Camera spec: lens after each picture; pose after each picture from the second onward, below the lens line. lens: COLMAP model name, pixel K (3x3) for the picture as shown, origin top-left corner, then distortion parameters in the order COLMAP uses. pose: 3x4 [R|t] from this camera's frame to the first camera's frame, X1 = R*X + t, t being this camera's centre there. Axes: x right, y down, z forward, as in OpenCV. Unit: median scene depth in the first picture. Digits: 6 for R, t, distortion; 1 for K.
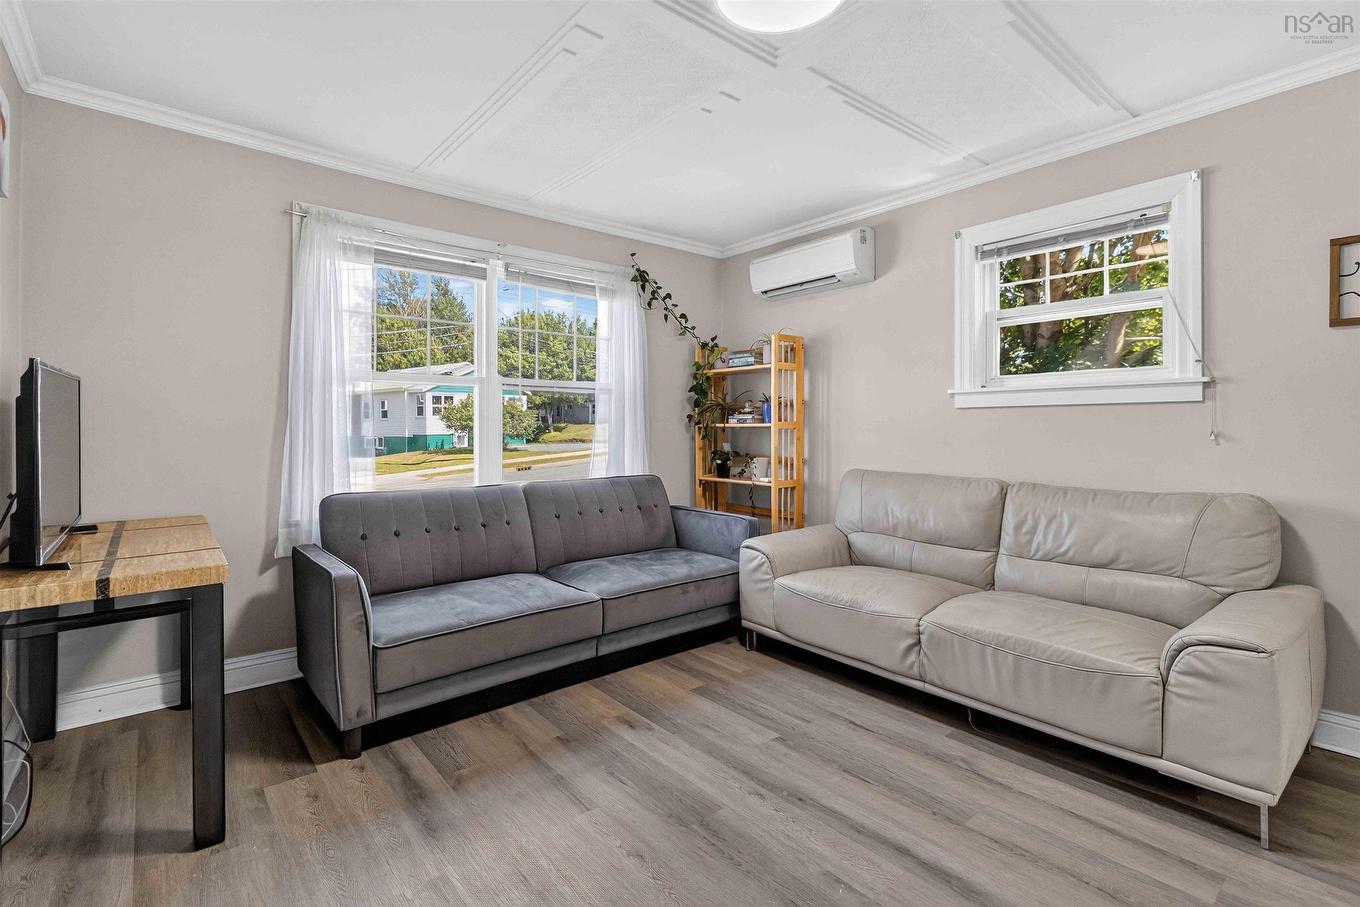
lens RADIAL K [[628.9, 0, 683.2], [0, 628.9, 439.0], [0, 0, 1]] dist [0.002948, 0.000666]
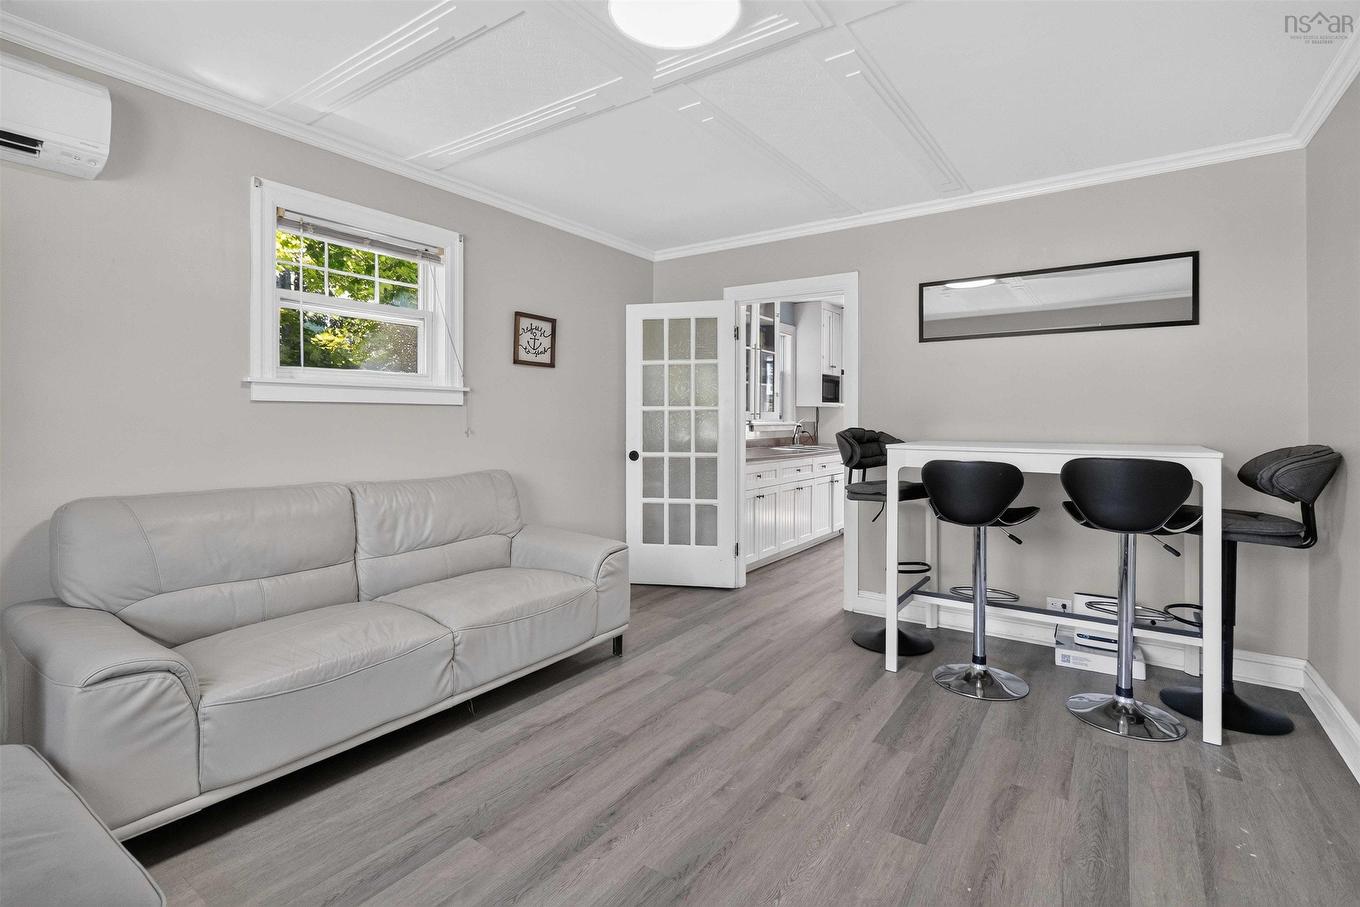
lens RADIAL K [[630.3, 0, 680.0], [0, 630.3, 424.0], [0, 0, 1]] dist [-0.000569, -0.000027]
pose [[-0.254127, -0.005750, 0.967154, -0.611133], [0.014986, 0.999839, 0.009882, -0.026222], [-0.967055, 0.017005, -0.254000, 0.899979]]
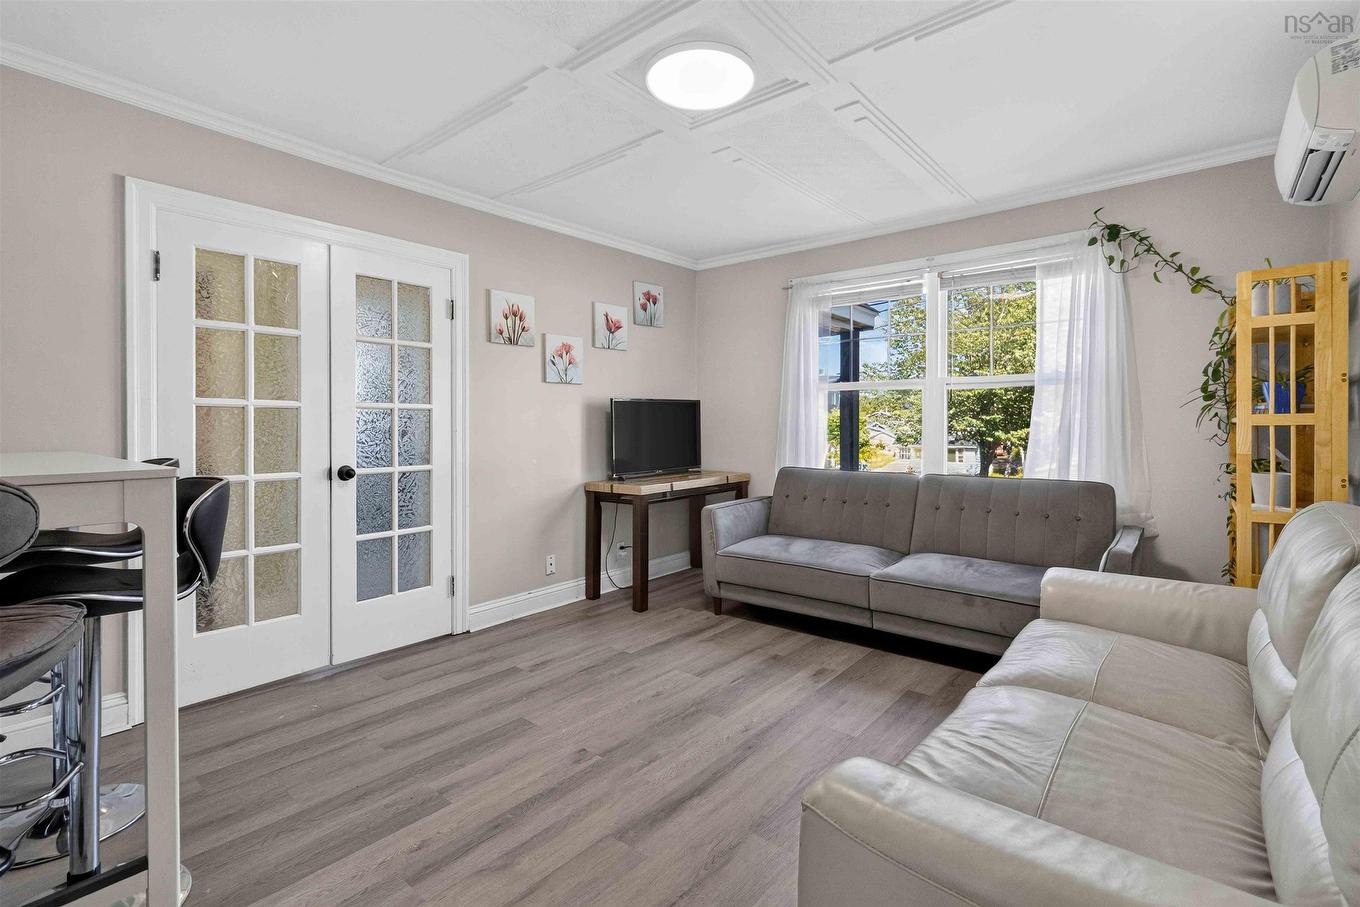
lens RADIAL K [[623.6, 0, 682.4], [0, 623.6, 435.9], [0, 0, 1]] dist [0.001949, -0.000185]
pose [[0.175562, 0.018369, -0.984297, 1.009187], [-0.016256, 0.999744, 0.015758, -0.009026], [0.984334, 0.013235, 0.175816, 0.533300]]
